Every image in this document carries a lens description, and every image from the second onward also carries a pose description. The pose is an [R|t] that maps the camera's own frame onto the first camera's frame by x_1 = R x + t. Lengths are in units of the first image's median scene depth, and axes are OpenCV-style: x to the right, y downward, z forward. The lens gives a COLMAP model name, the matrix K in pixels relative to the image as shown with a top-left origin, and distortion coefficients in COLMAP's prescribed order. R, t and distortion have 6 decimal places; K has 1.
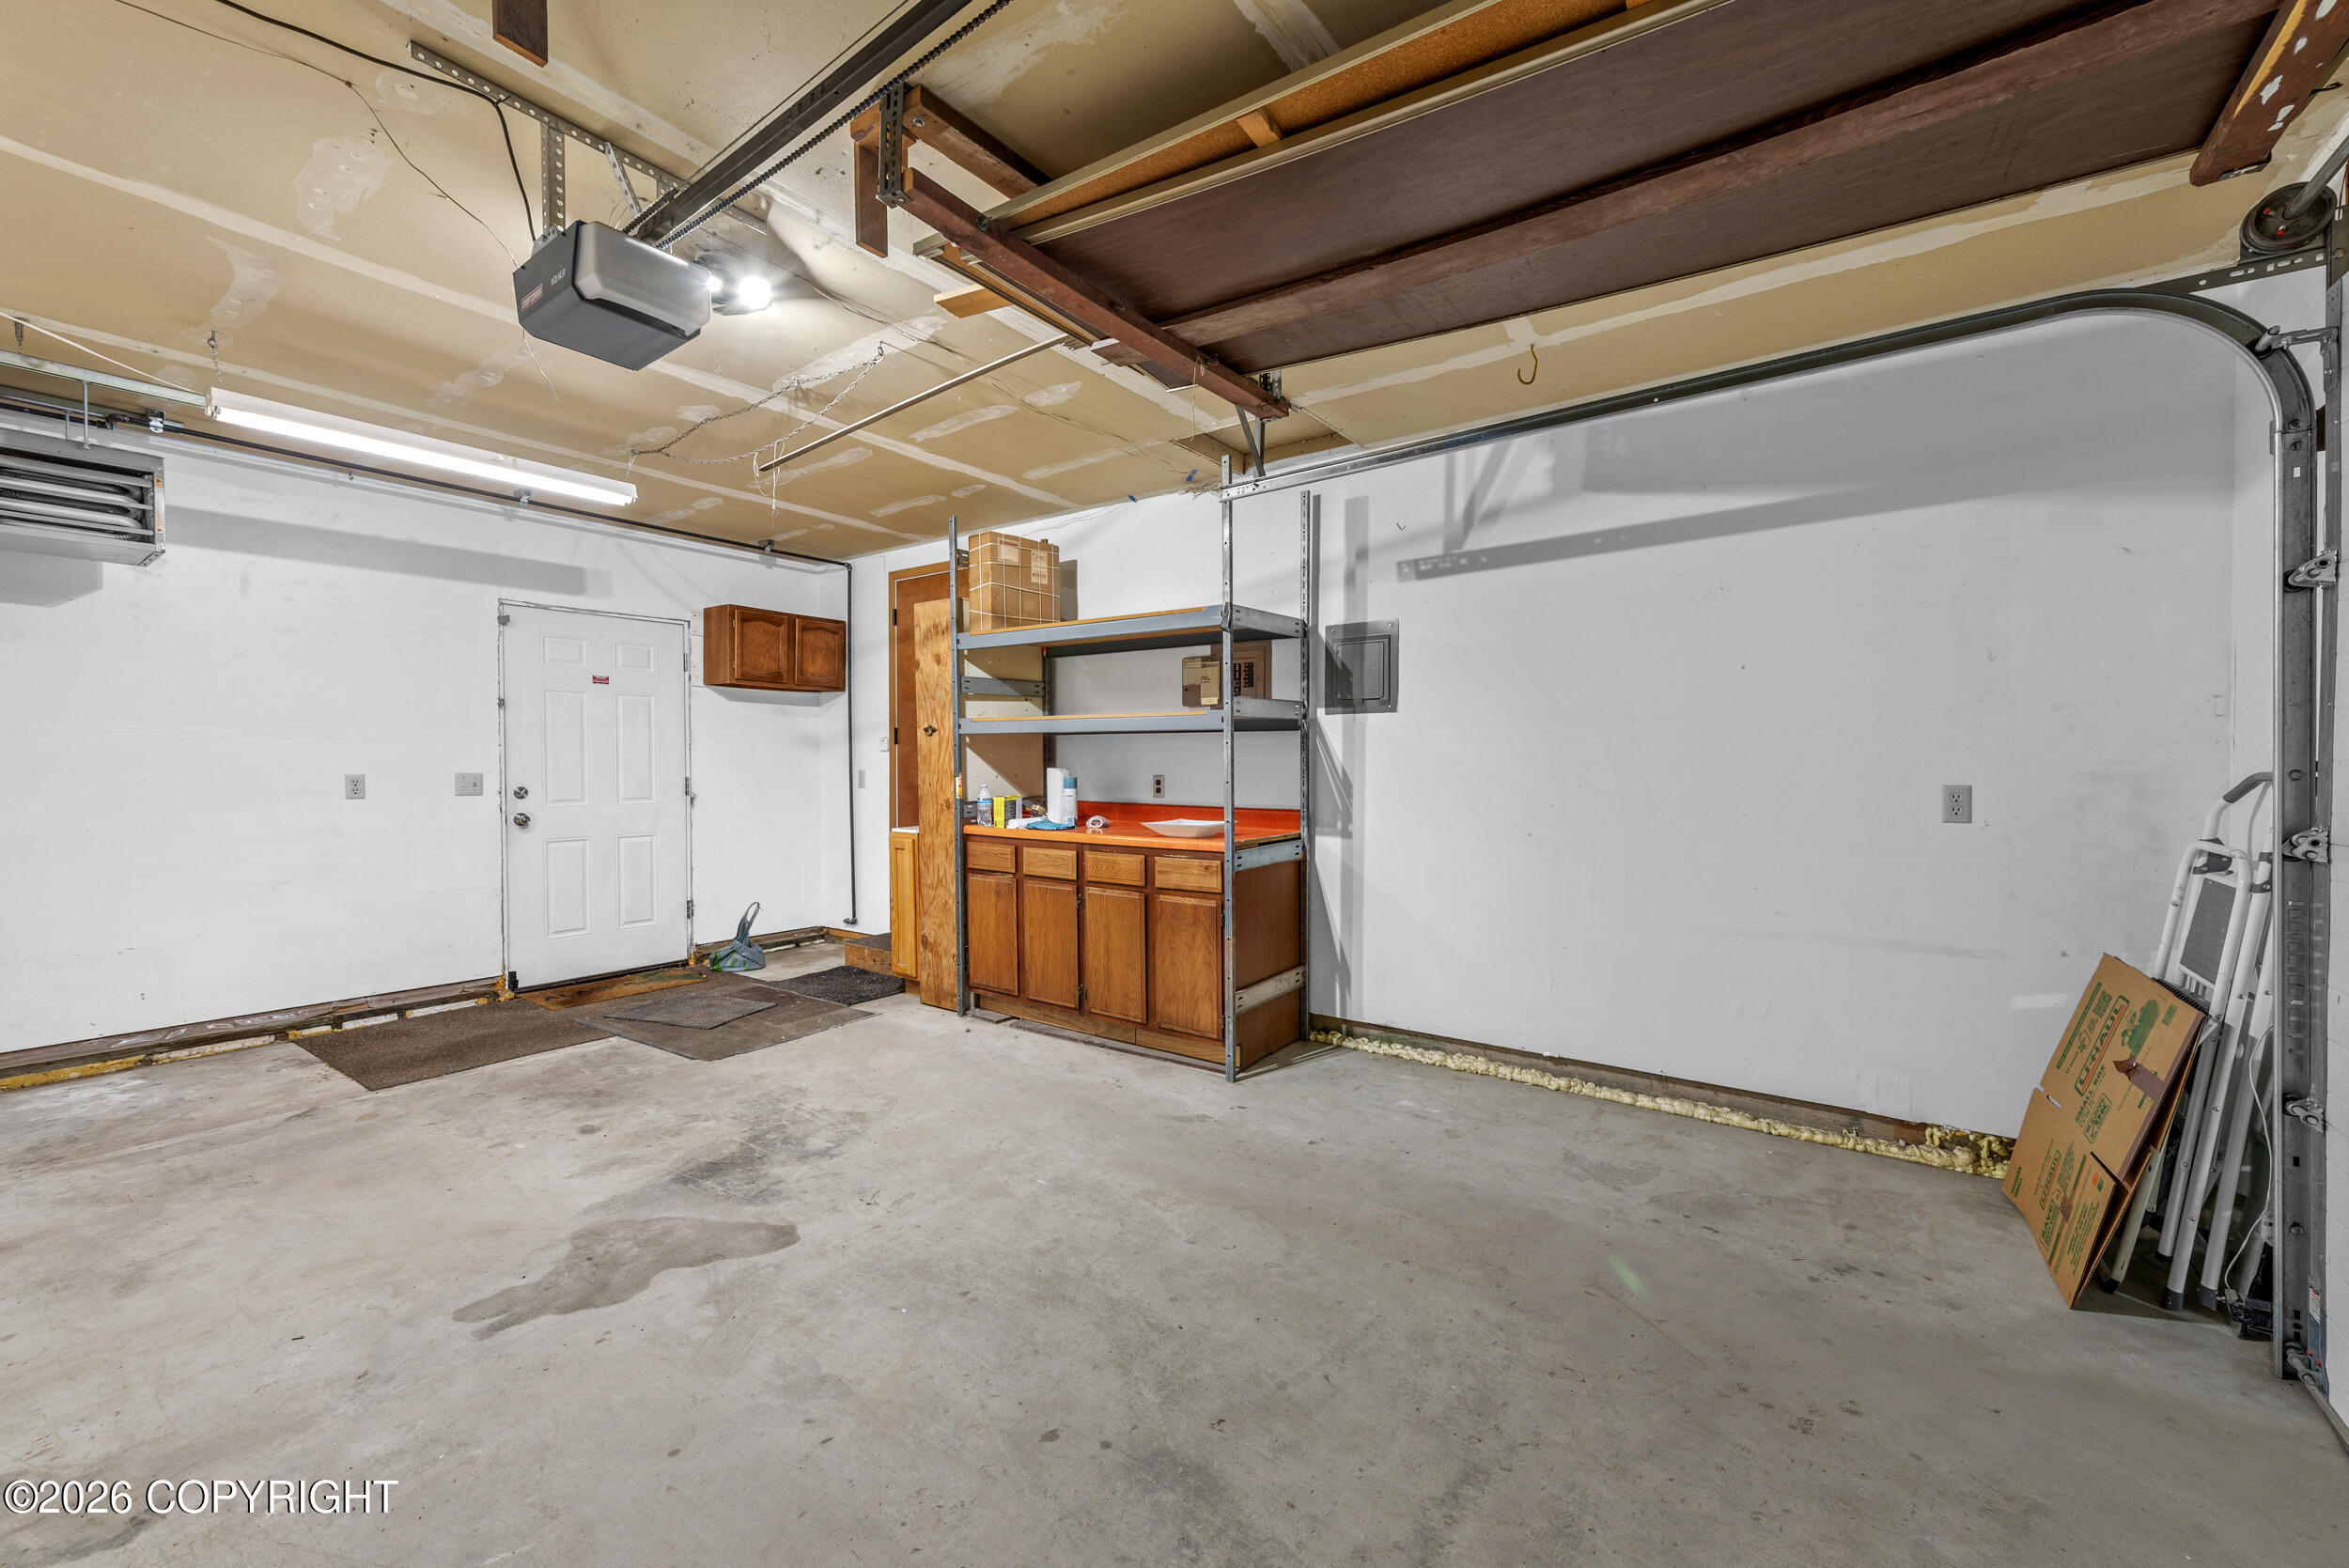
lens RADIAL K [[927.6, 0, 1171.3], [0, 927.6, 775.6], [0, 0, 1]] dist [0.010655, -0.001577]
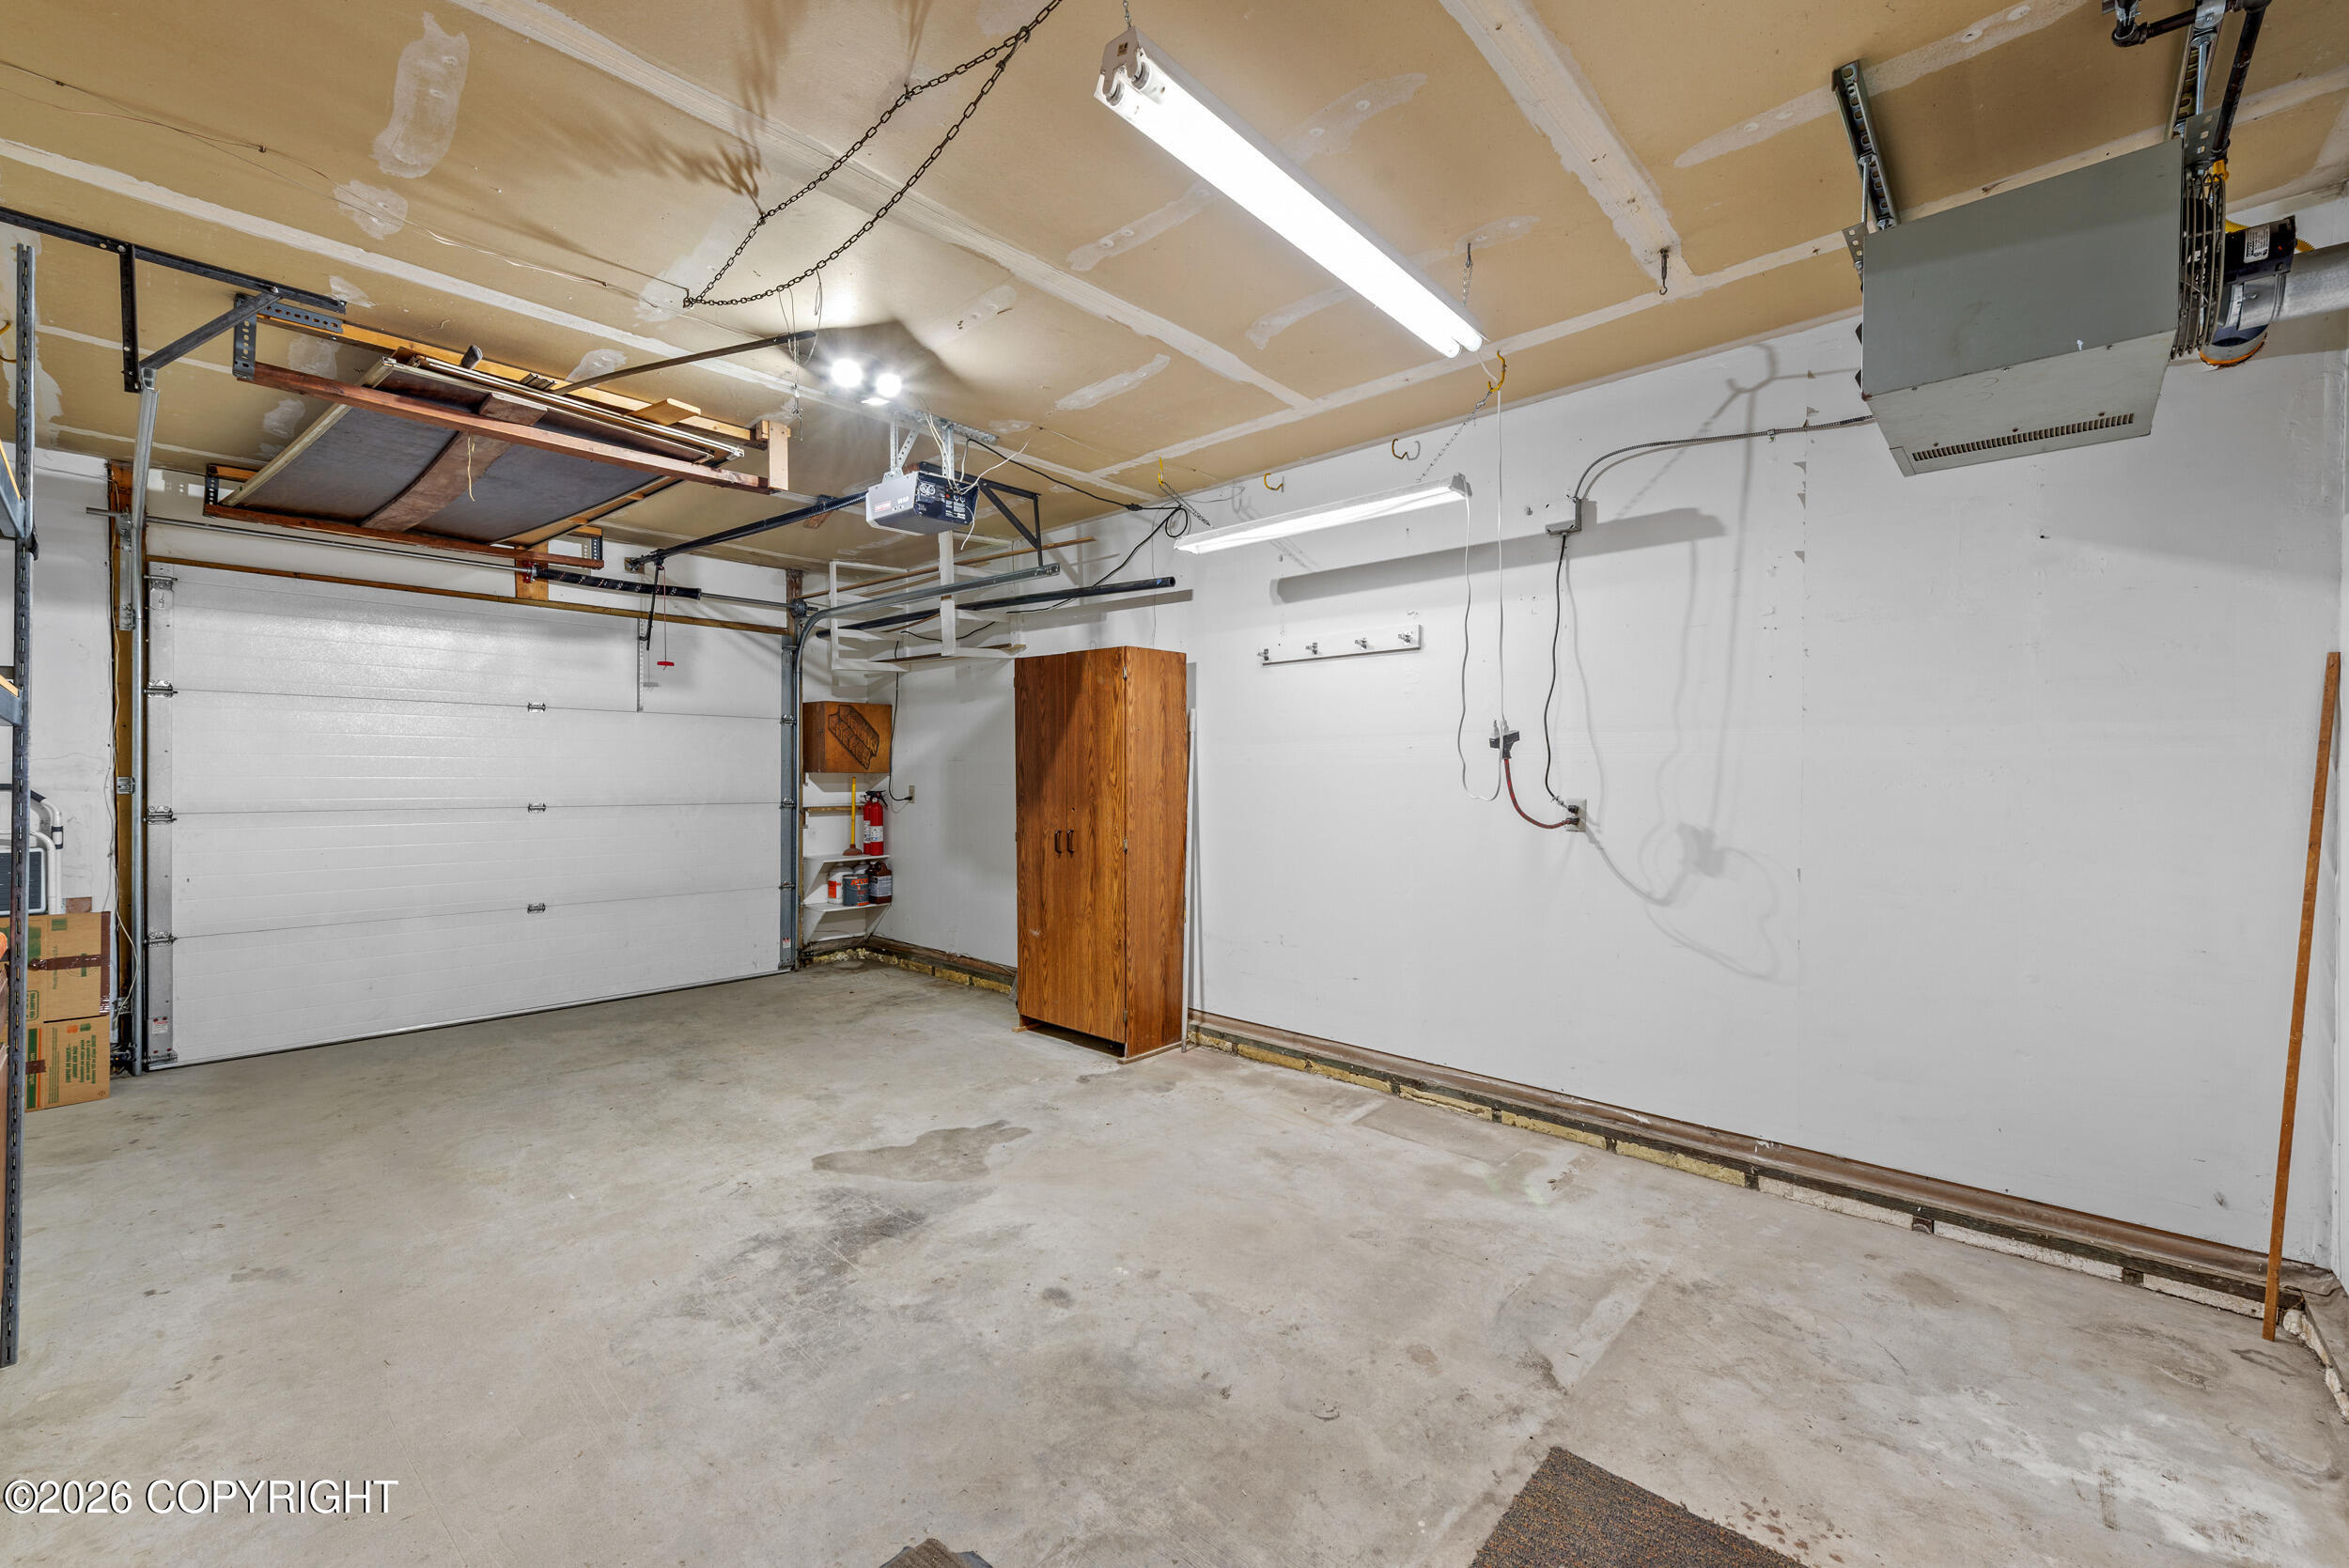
lens RADIAL K [[927.6, 0, 1175.6], [0, 927.6, 785.0], [0, 0, 1]] dist [0.010655, -0.001577]
pose [[-0.994535, -0.002295, 0.104376, -0.898522], [0.001309, 0.999406, 0.034448, -0.046474], [-0.104393, 0.034396, -0.993941, 1.925281]]
